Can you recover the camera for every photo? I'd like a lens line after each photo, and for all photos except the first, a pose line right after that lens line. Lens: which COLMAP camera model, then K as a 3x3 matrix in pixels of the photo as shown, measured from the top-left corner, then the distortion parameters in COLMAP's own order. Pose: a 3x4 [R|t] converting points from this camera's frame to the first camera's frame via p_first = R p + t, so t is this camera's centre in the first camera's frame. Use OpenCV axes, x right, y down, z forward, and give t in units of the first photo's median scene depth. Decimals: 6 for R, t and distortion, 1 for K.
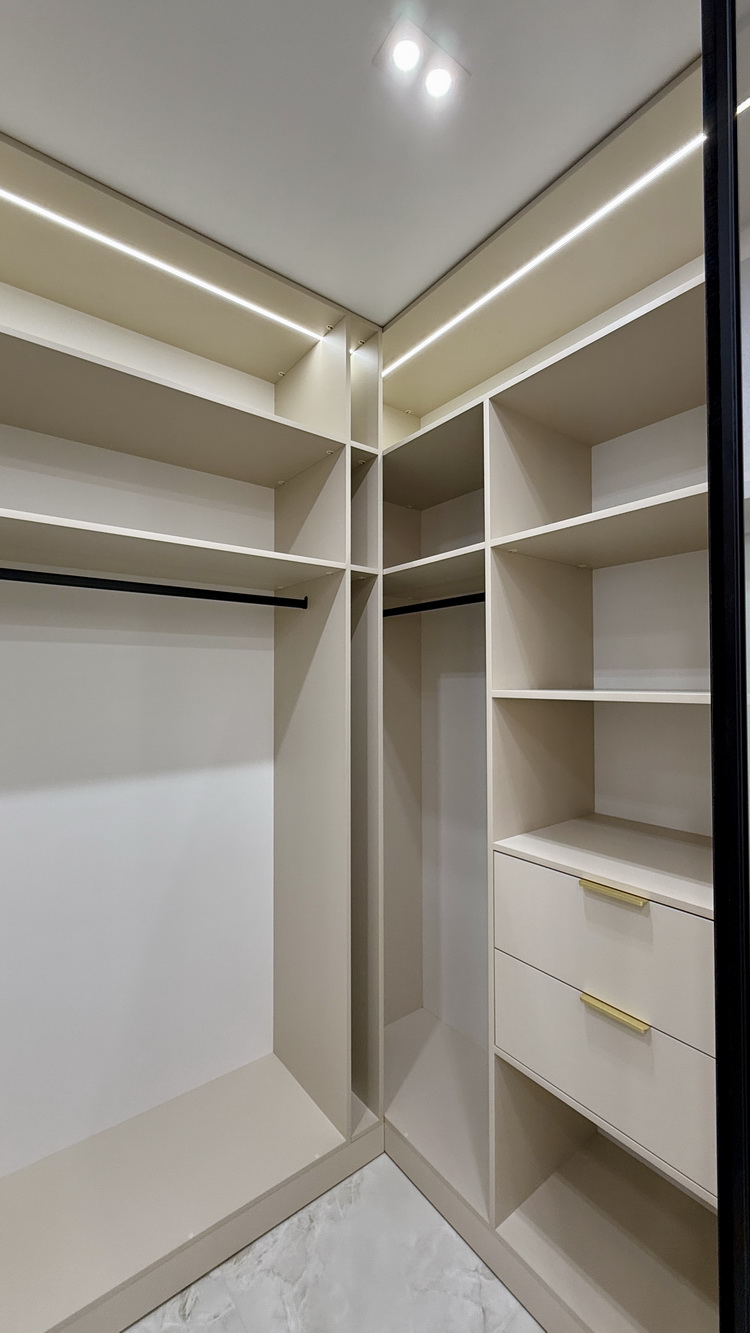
lens RADIAL K [[531.7, 0, 375.4], [0, 531.7, 672.0], [0, 0, 1]] dist [-0.002416, 0.000666]
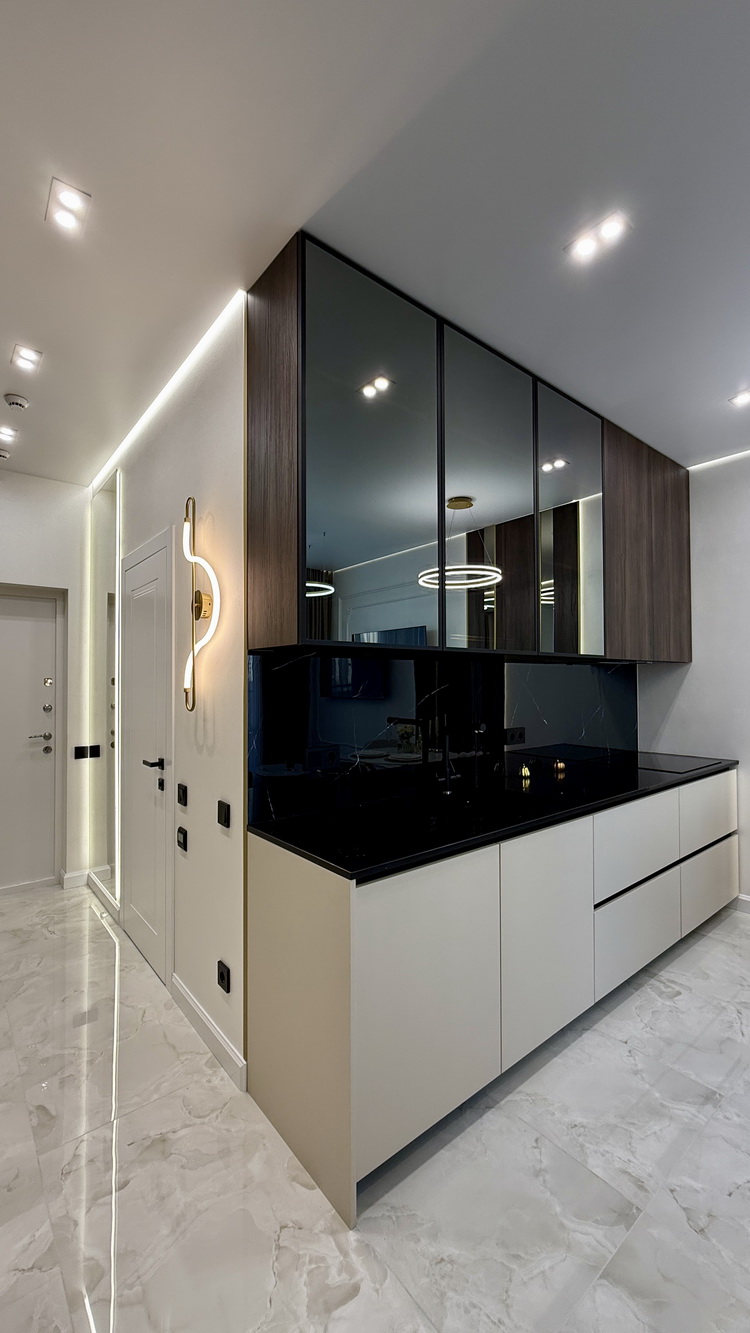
lens RADIAL K [[531.7, 0, 375.4], [0, 531.7, 672.0], [0, 0, 1]] dist [-0.002416, 0.000666]
pose [[-0.030180, 0.016995, 0.999400, -0.906005], [-0.013258, 0.999761, -0.017402, 0.116374], [-0.999457, -0.013775, -0.029948, 1.069997]]
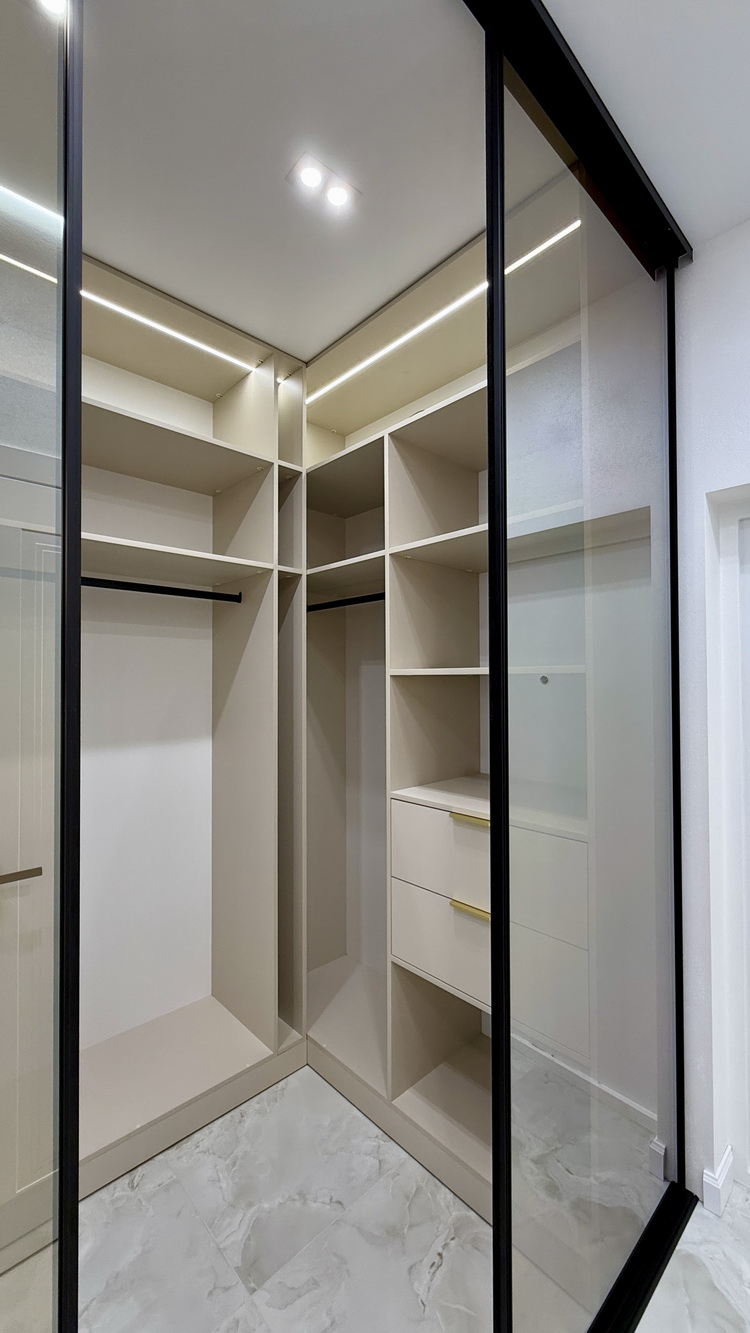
lens RADIAL K [[539.1, 0, 375.7], [0, 539.1, 670.2], [0, 0, 1]] dist [0.000141, -0.000121]
pose [[0.995526, -0.000592, 0.094489, 0.059190], [0.000792, 0.999998, -0.002077, 0.033869], [-0.094488, 0.002143, 0.995524, -0.218560]]
